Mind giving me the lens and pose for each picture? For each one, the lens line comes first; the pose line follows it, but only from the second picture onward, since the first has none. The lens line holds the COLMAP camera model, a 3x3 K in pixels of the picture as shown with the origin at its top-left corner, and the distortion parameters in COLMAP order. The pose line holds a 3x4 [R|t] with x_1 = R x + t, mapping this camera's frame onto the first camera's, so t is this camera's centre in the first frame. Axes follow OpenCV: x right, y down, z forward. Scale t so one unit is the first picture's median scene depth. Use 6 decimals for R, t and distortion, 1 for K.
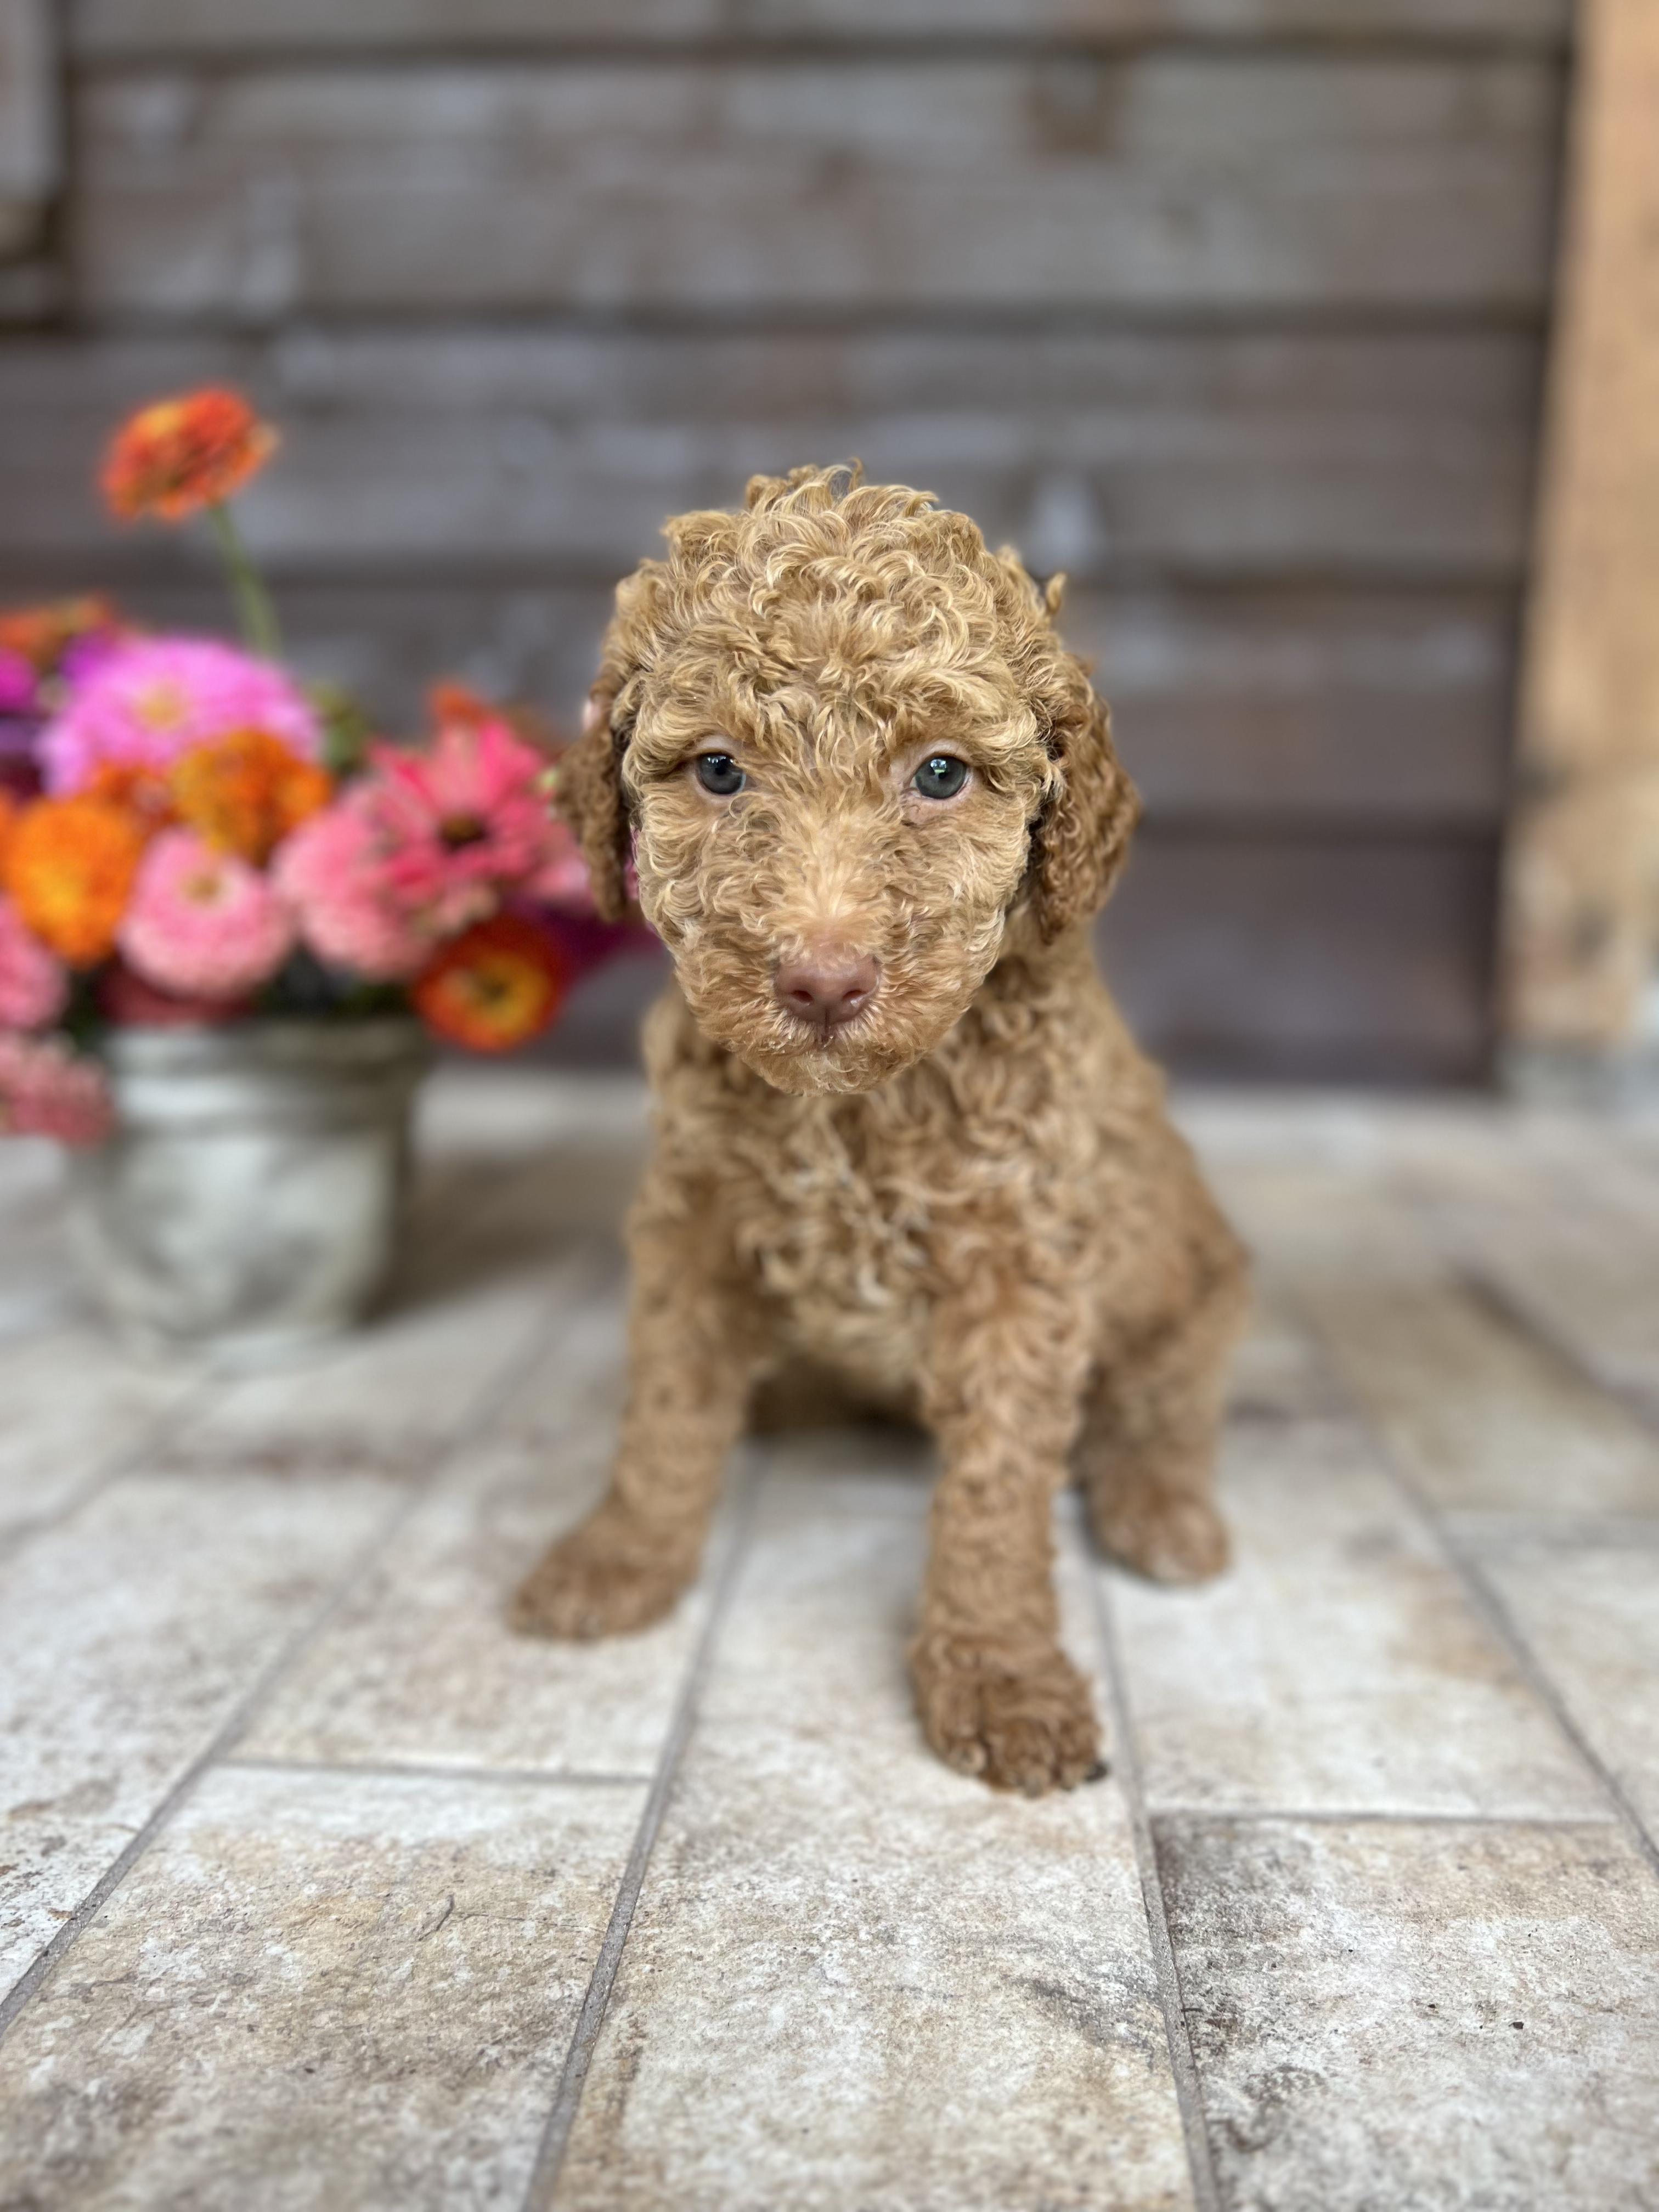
lens RADIAL K [[1695.7, 0, 824.2], [0, 1695.7, 1101.9], [0, 0, 1]] dist [0.018155, -0.023215]
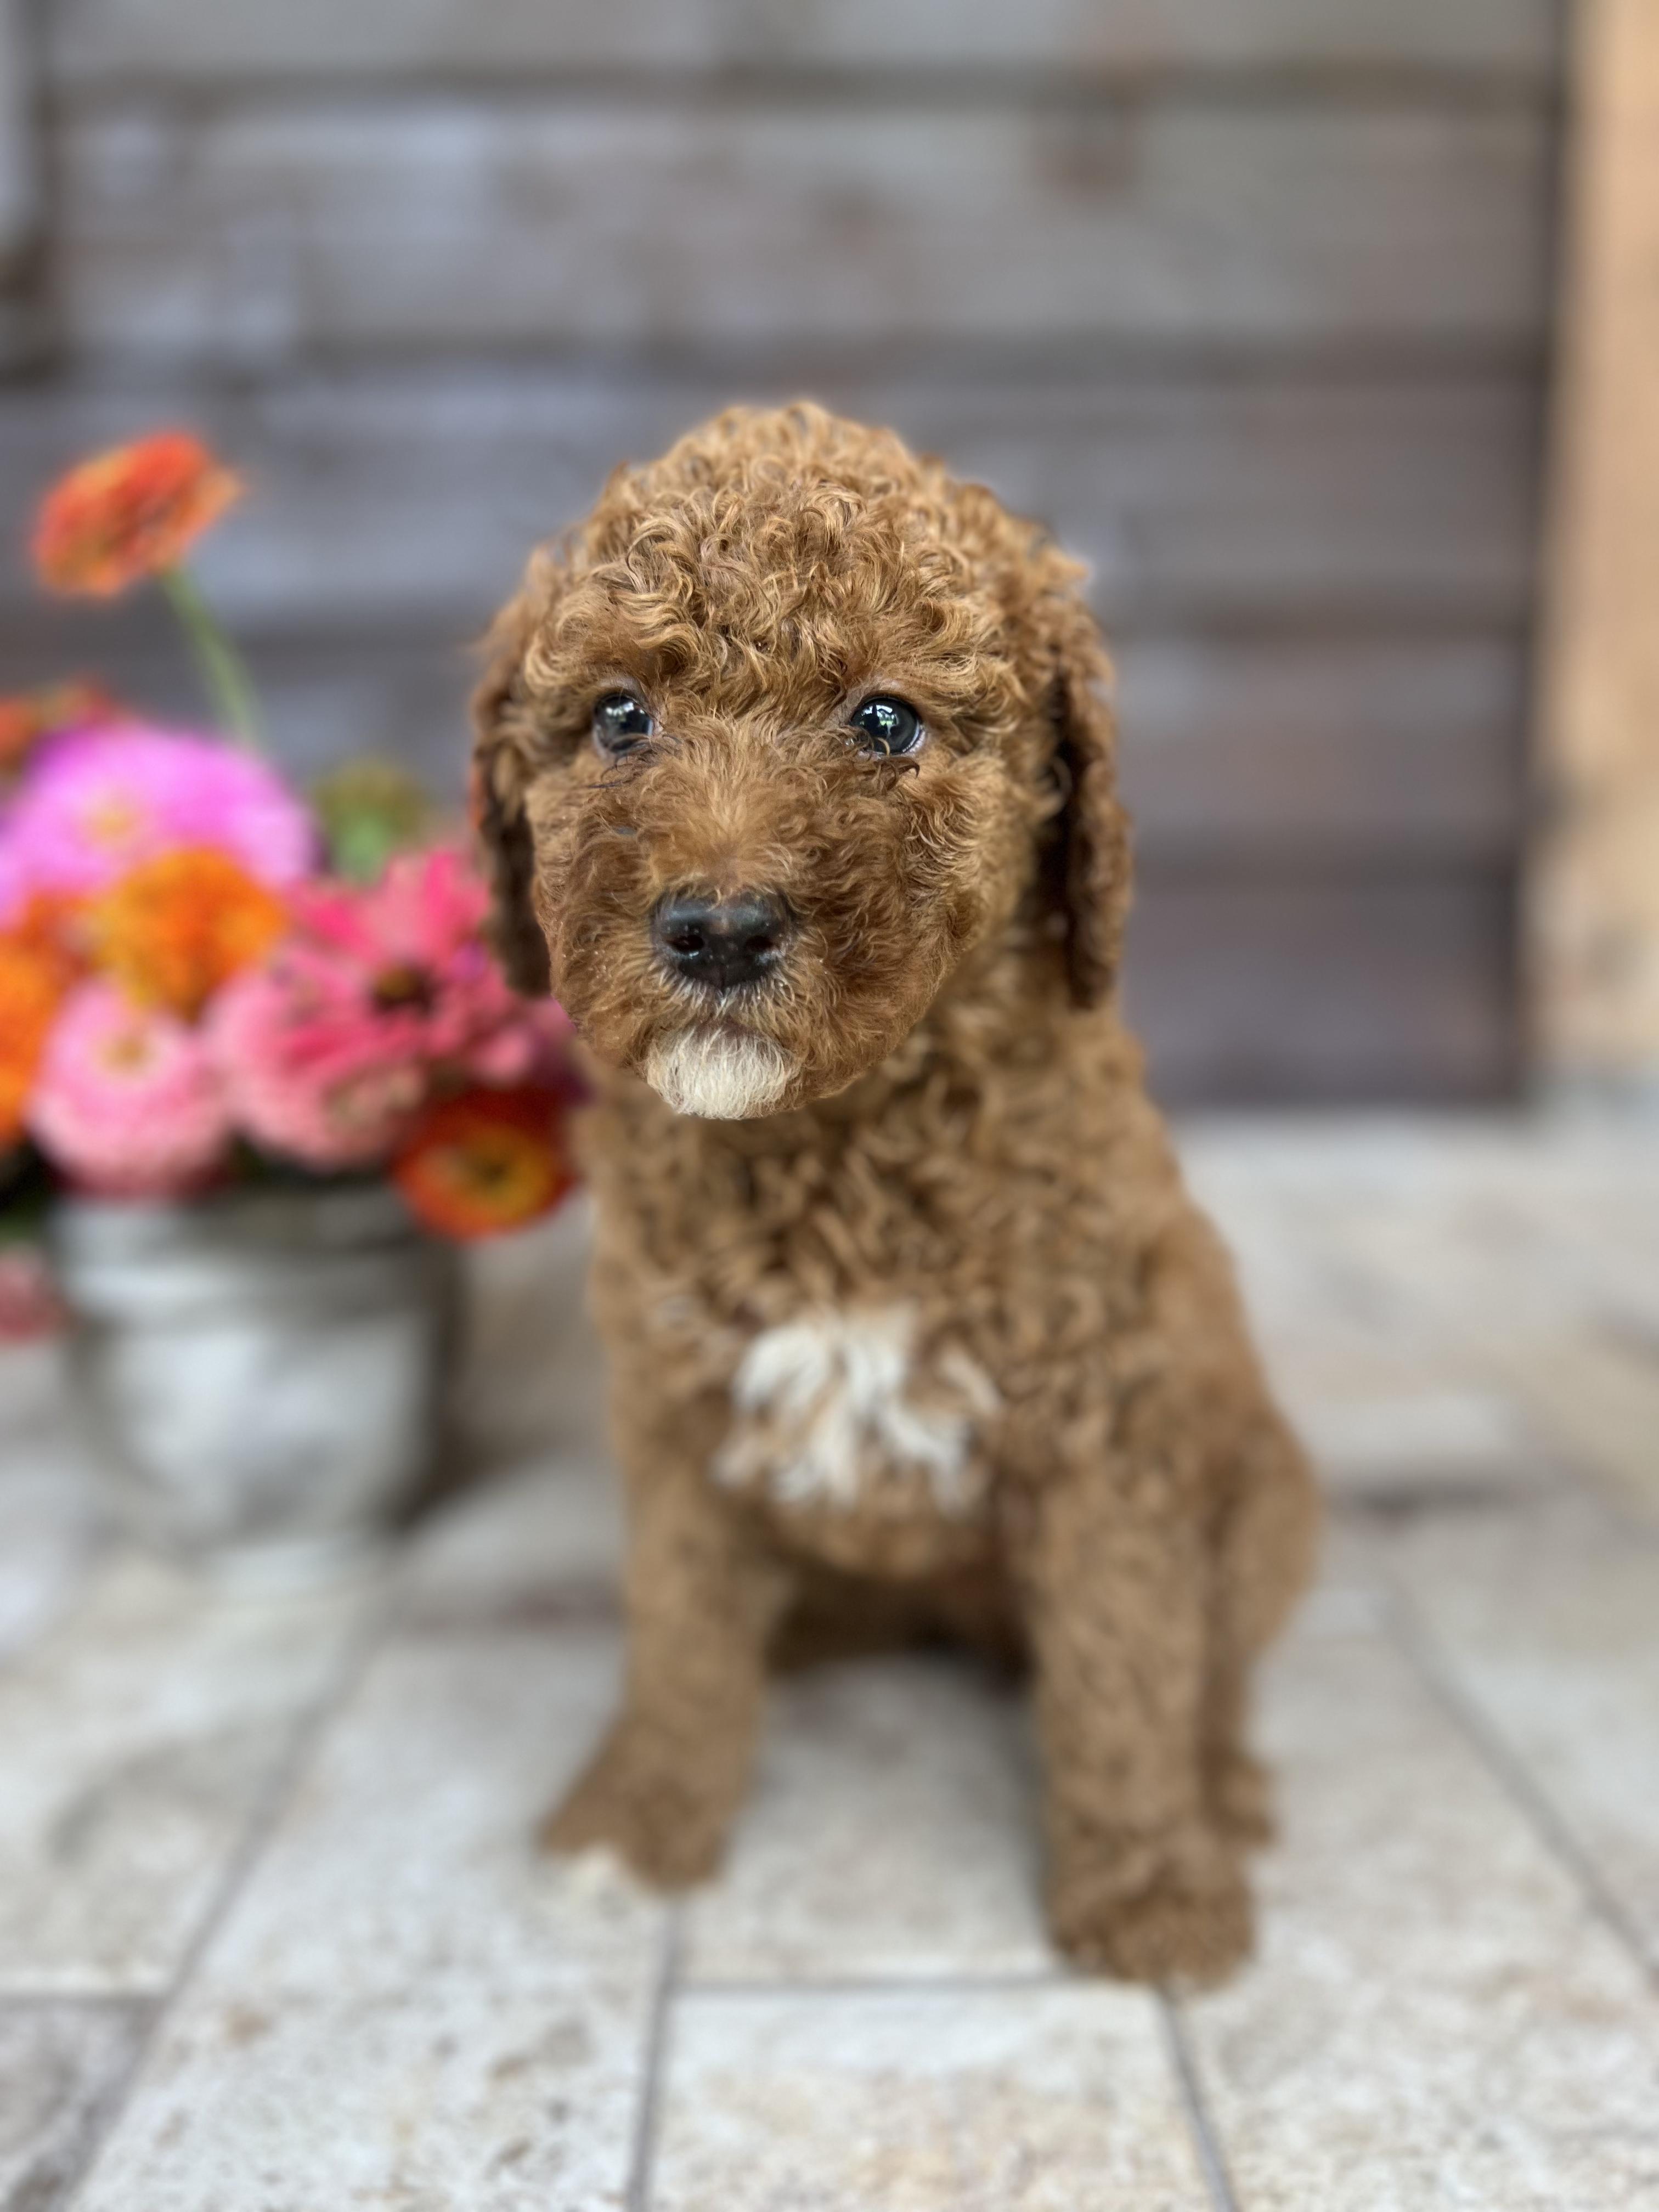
lens RADIAL K [[1695.7, 0, 838.3], [0, 1695.7, 1096.6], [0, 0, 1]] dist [0.018155, -0.023215]
pose [[0.995796, -0.042585, 0.081093, -0.233670], [0.043237, 0.999045, -0.006296, -0.065552], [-0.080747, 0.009776, 0.996687, 0.043320]]
